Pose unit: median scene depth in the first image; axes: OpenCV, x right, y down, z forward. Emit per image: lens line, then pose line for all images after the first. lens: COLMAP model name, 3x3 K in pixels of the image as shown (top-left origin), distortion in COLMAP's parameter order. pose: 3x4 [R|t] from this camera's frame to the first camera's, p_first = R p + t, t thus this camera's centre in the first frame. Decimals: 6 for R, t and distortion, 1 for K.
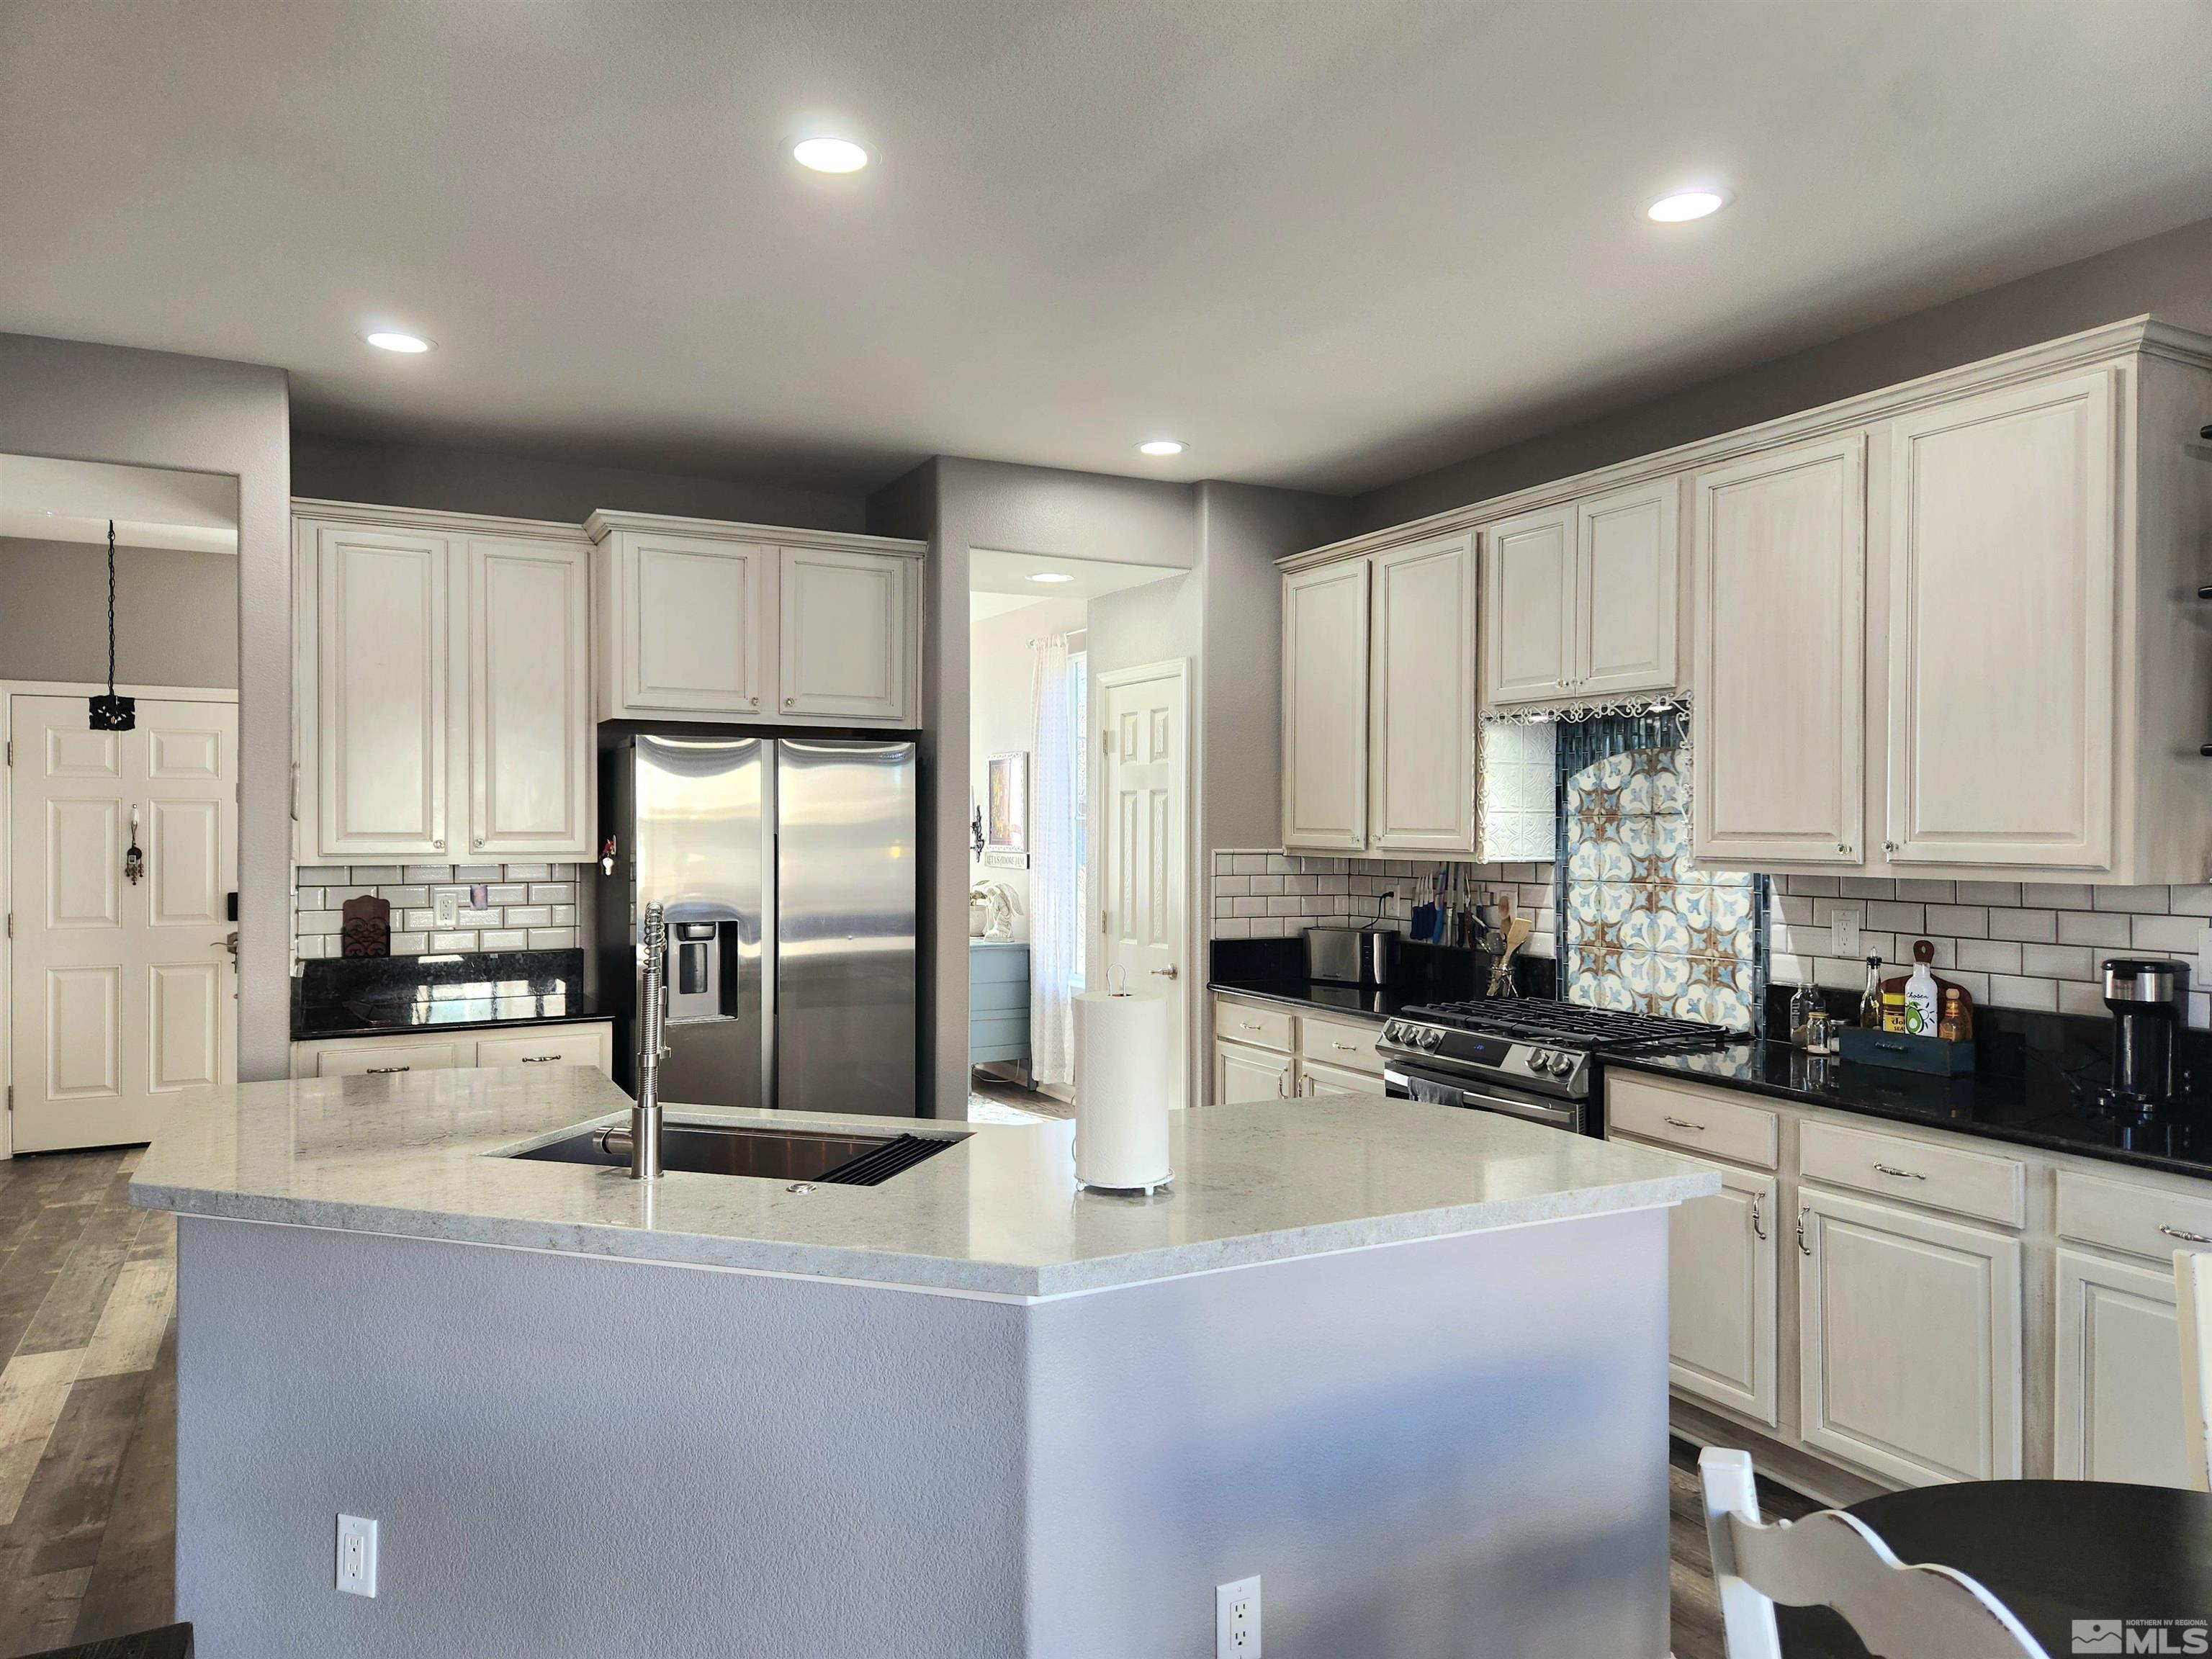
lens RADIAL K [[1484.7, 0, 1082.6], [0, 1484.7, 829.5], [0, 0, 1]] dist [0.066421, -0.053040]
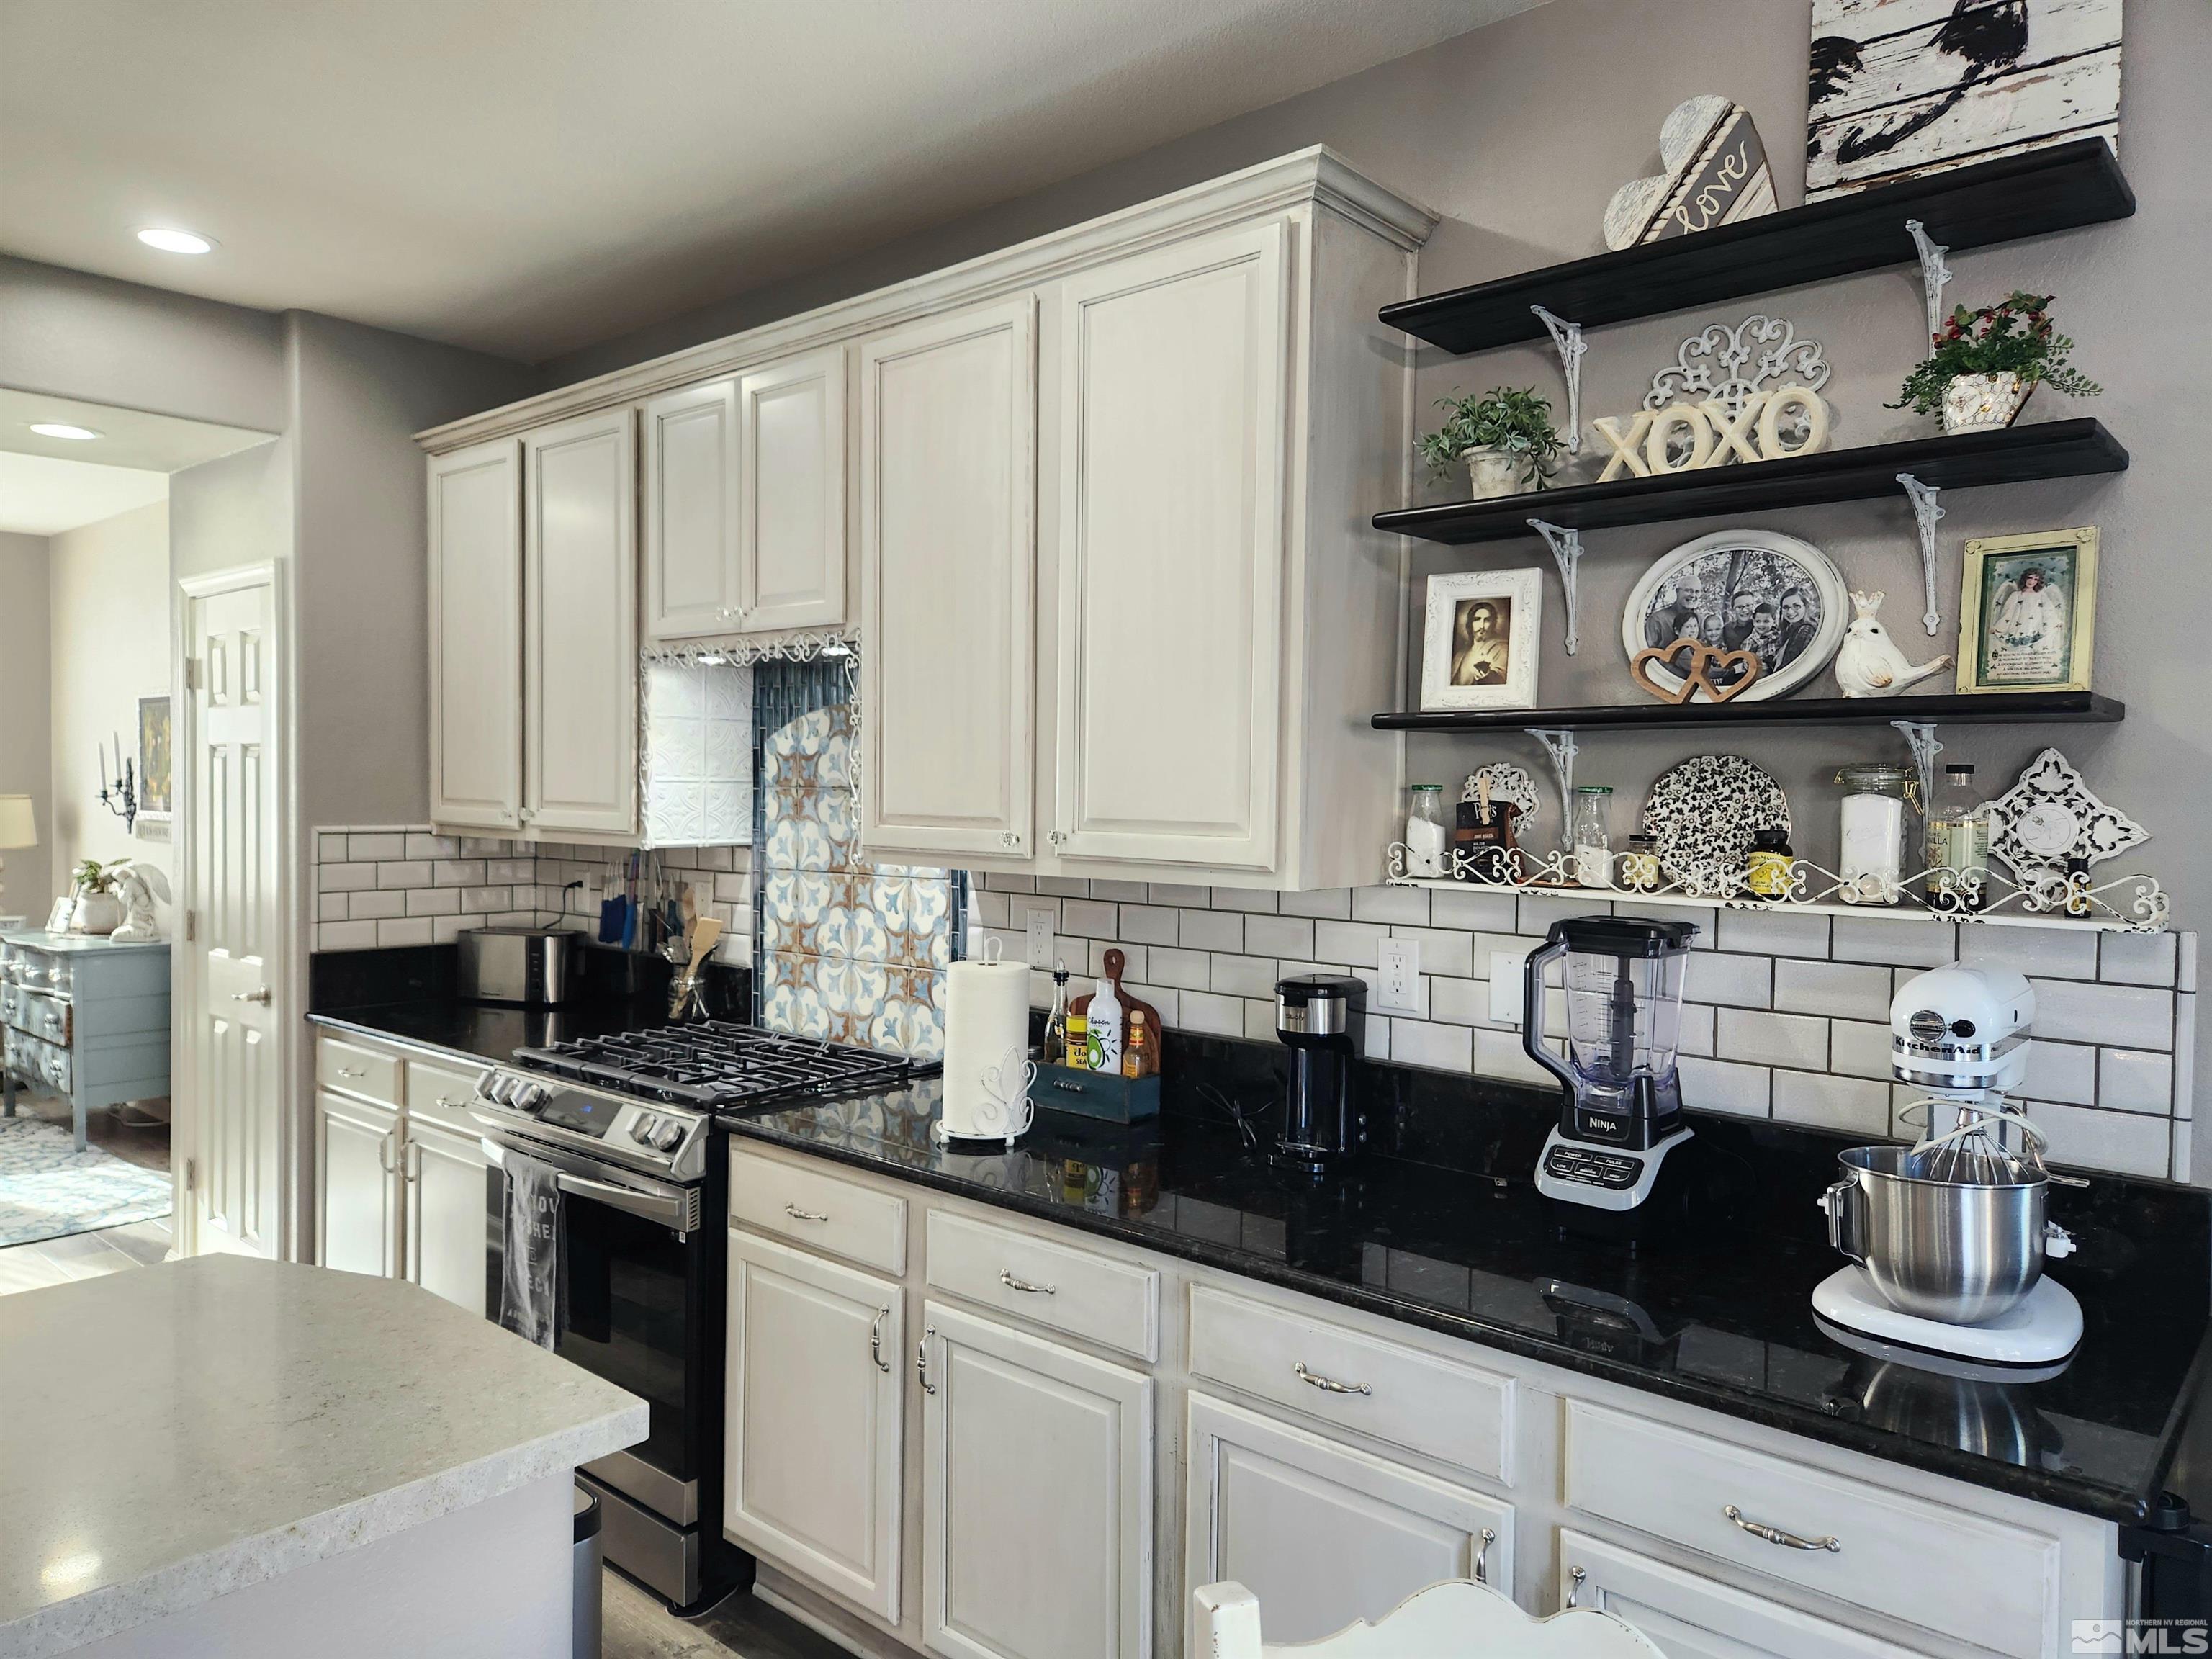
lens RADIAL K [[1484.7, 0, 1093.8], [0, 1484.7, 821.9], [0, 0, 1]] dist [0.066421, -0.053040]
pose [[0.930657, -0.002540, 0.365884, 0.245976], [-0.006735, 0.999688, 0.024072, -0.013321], [-0.365830, -0.024867, 0.930349, 0.253747]]
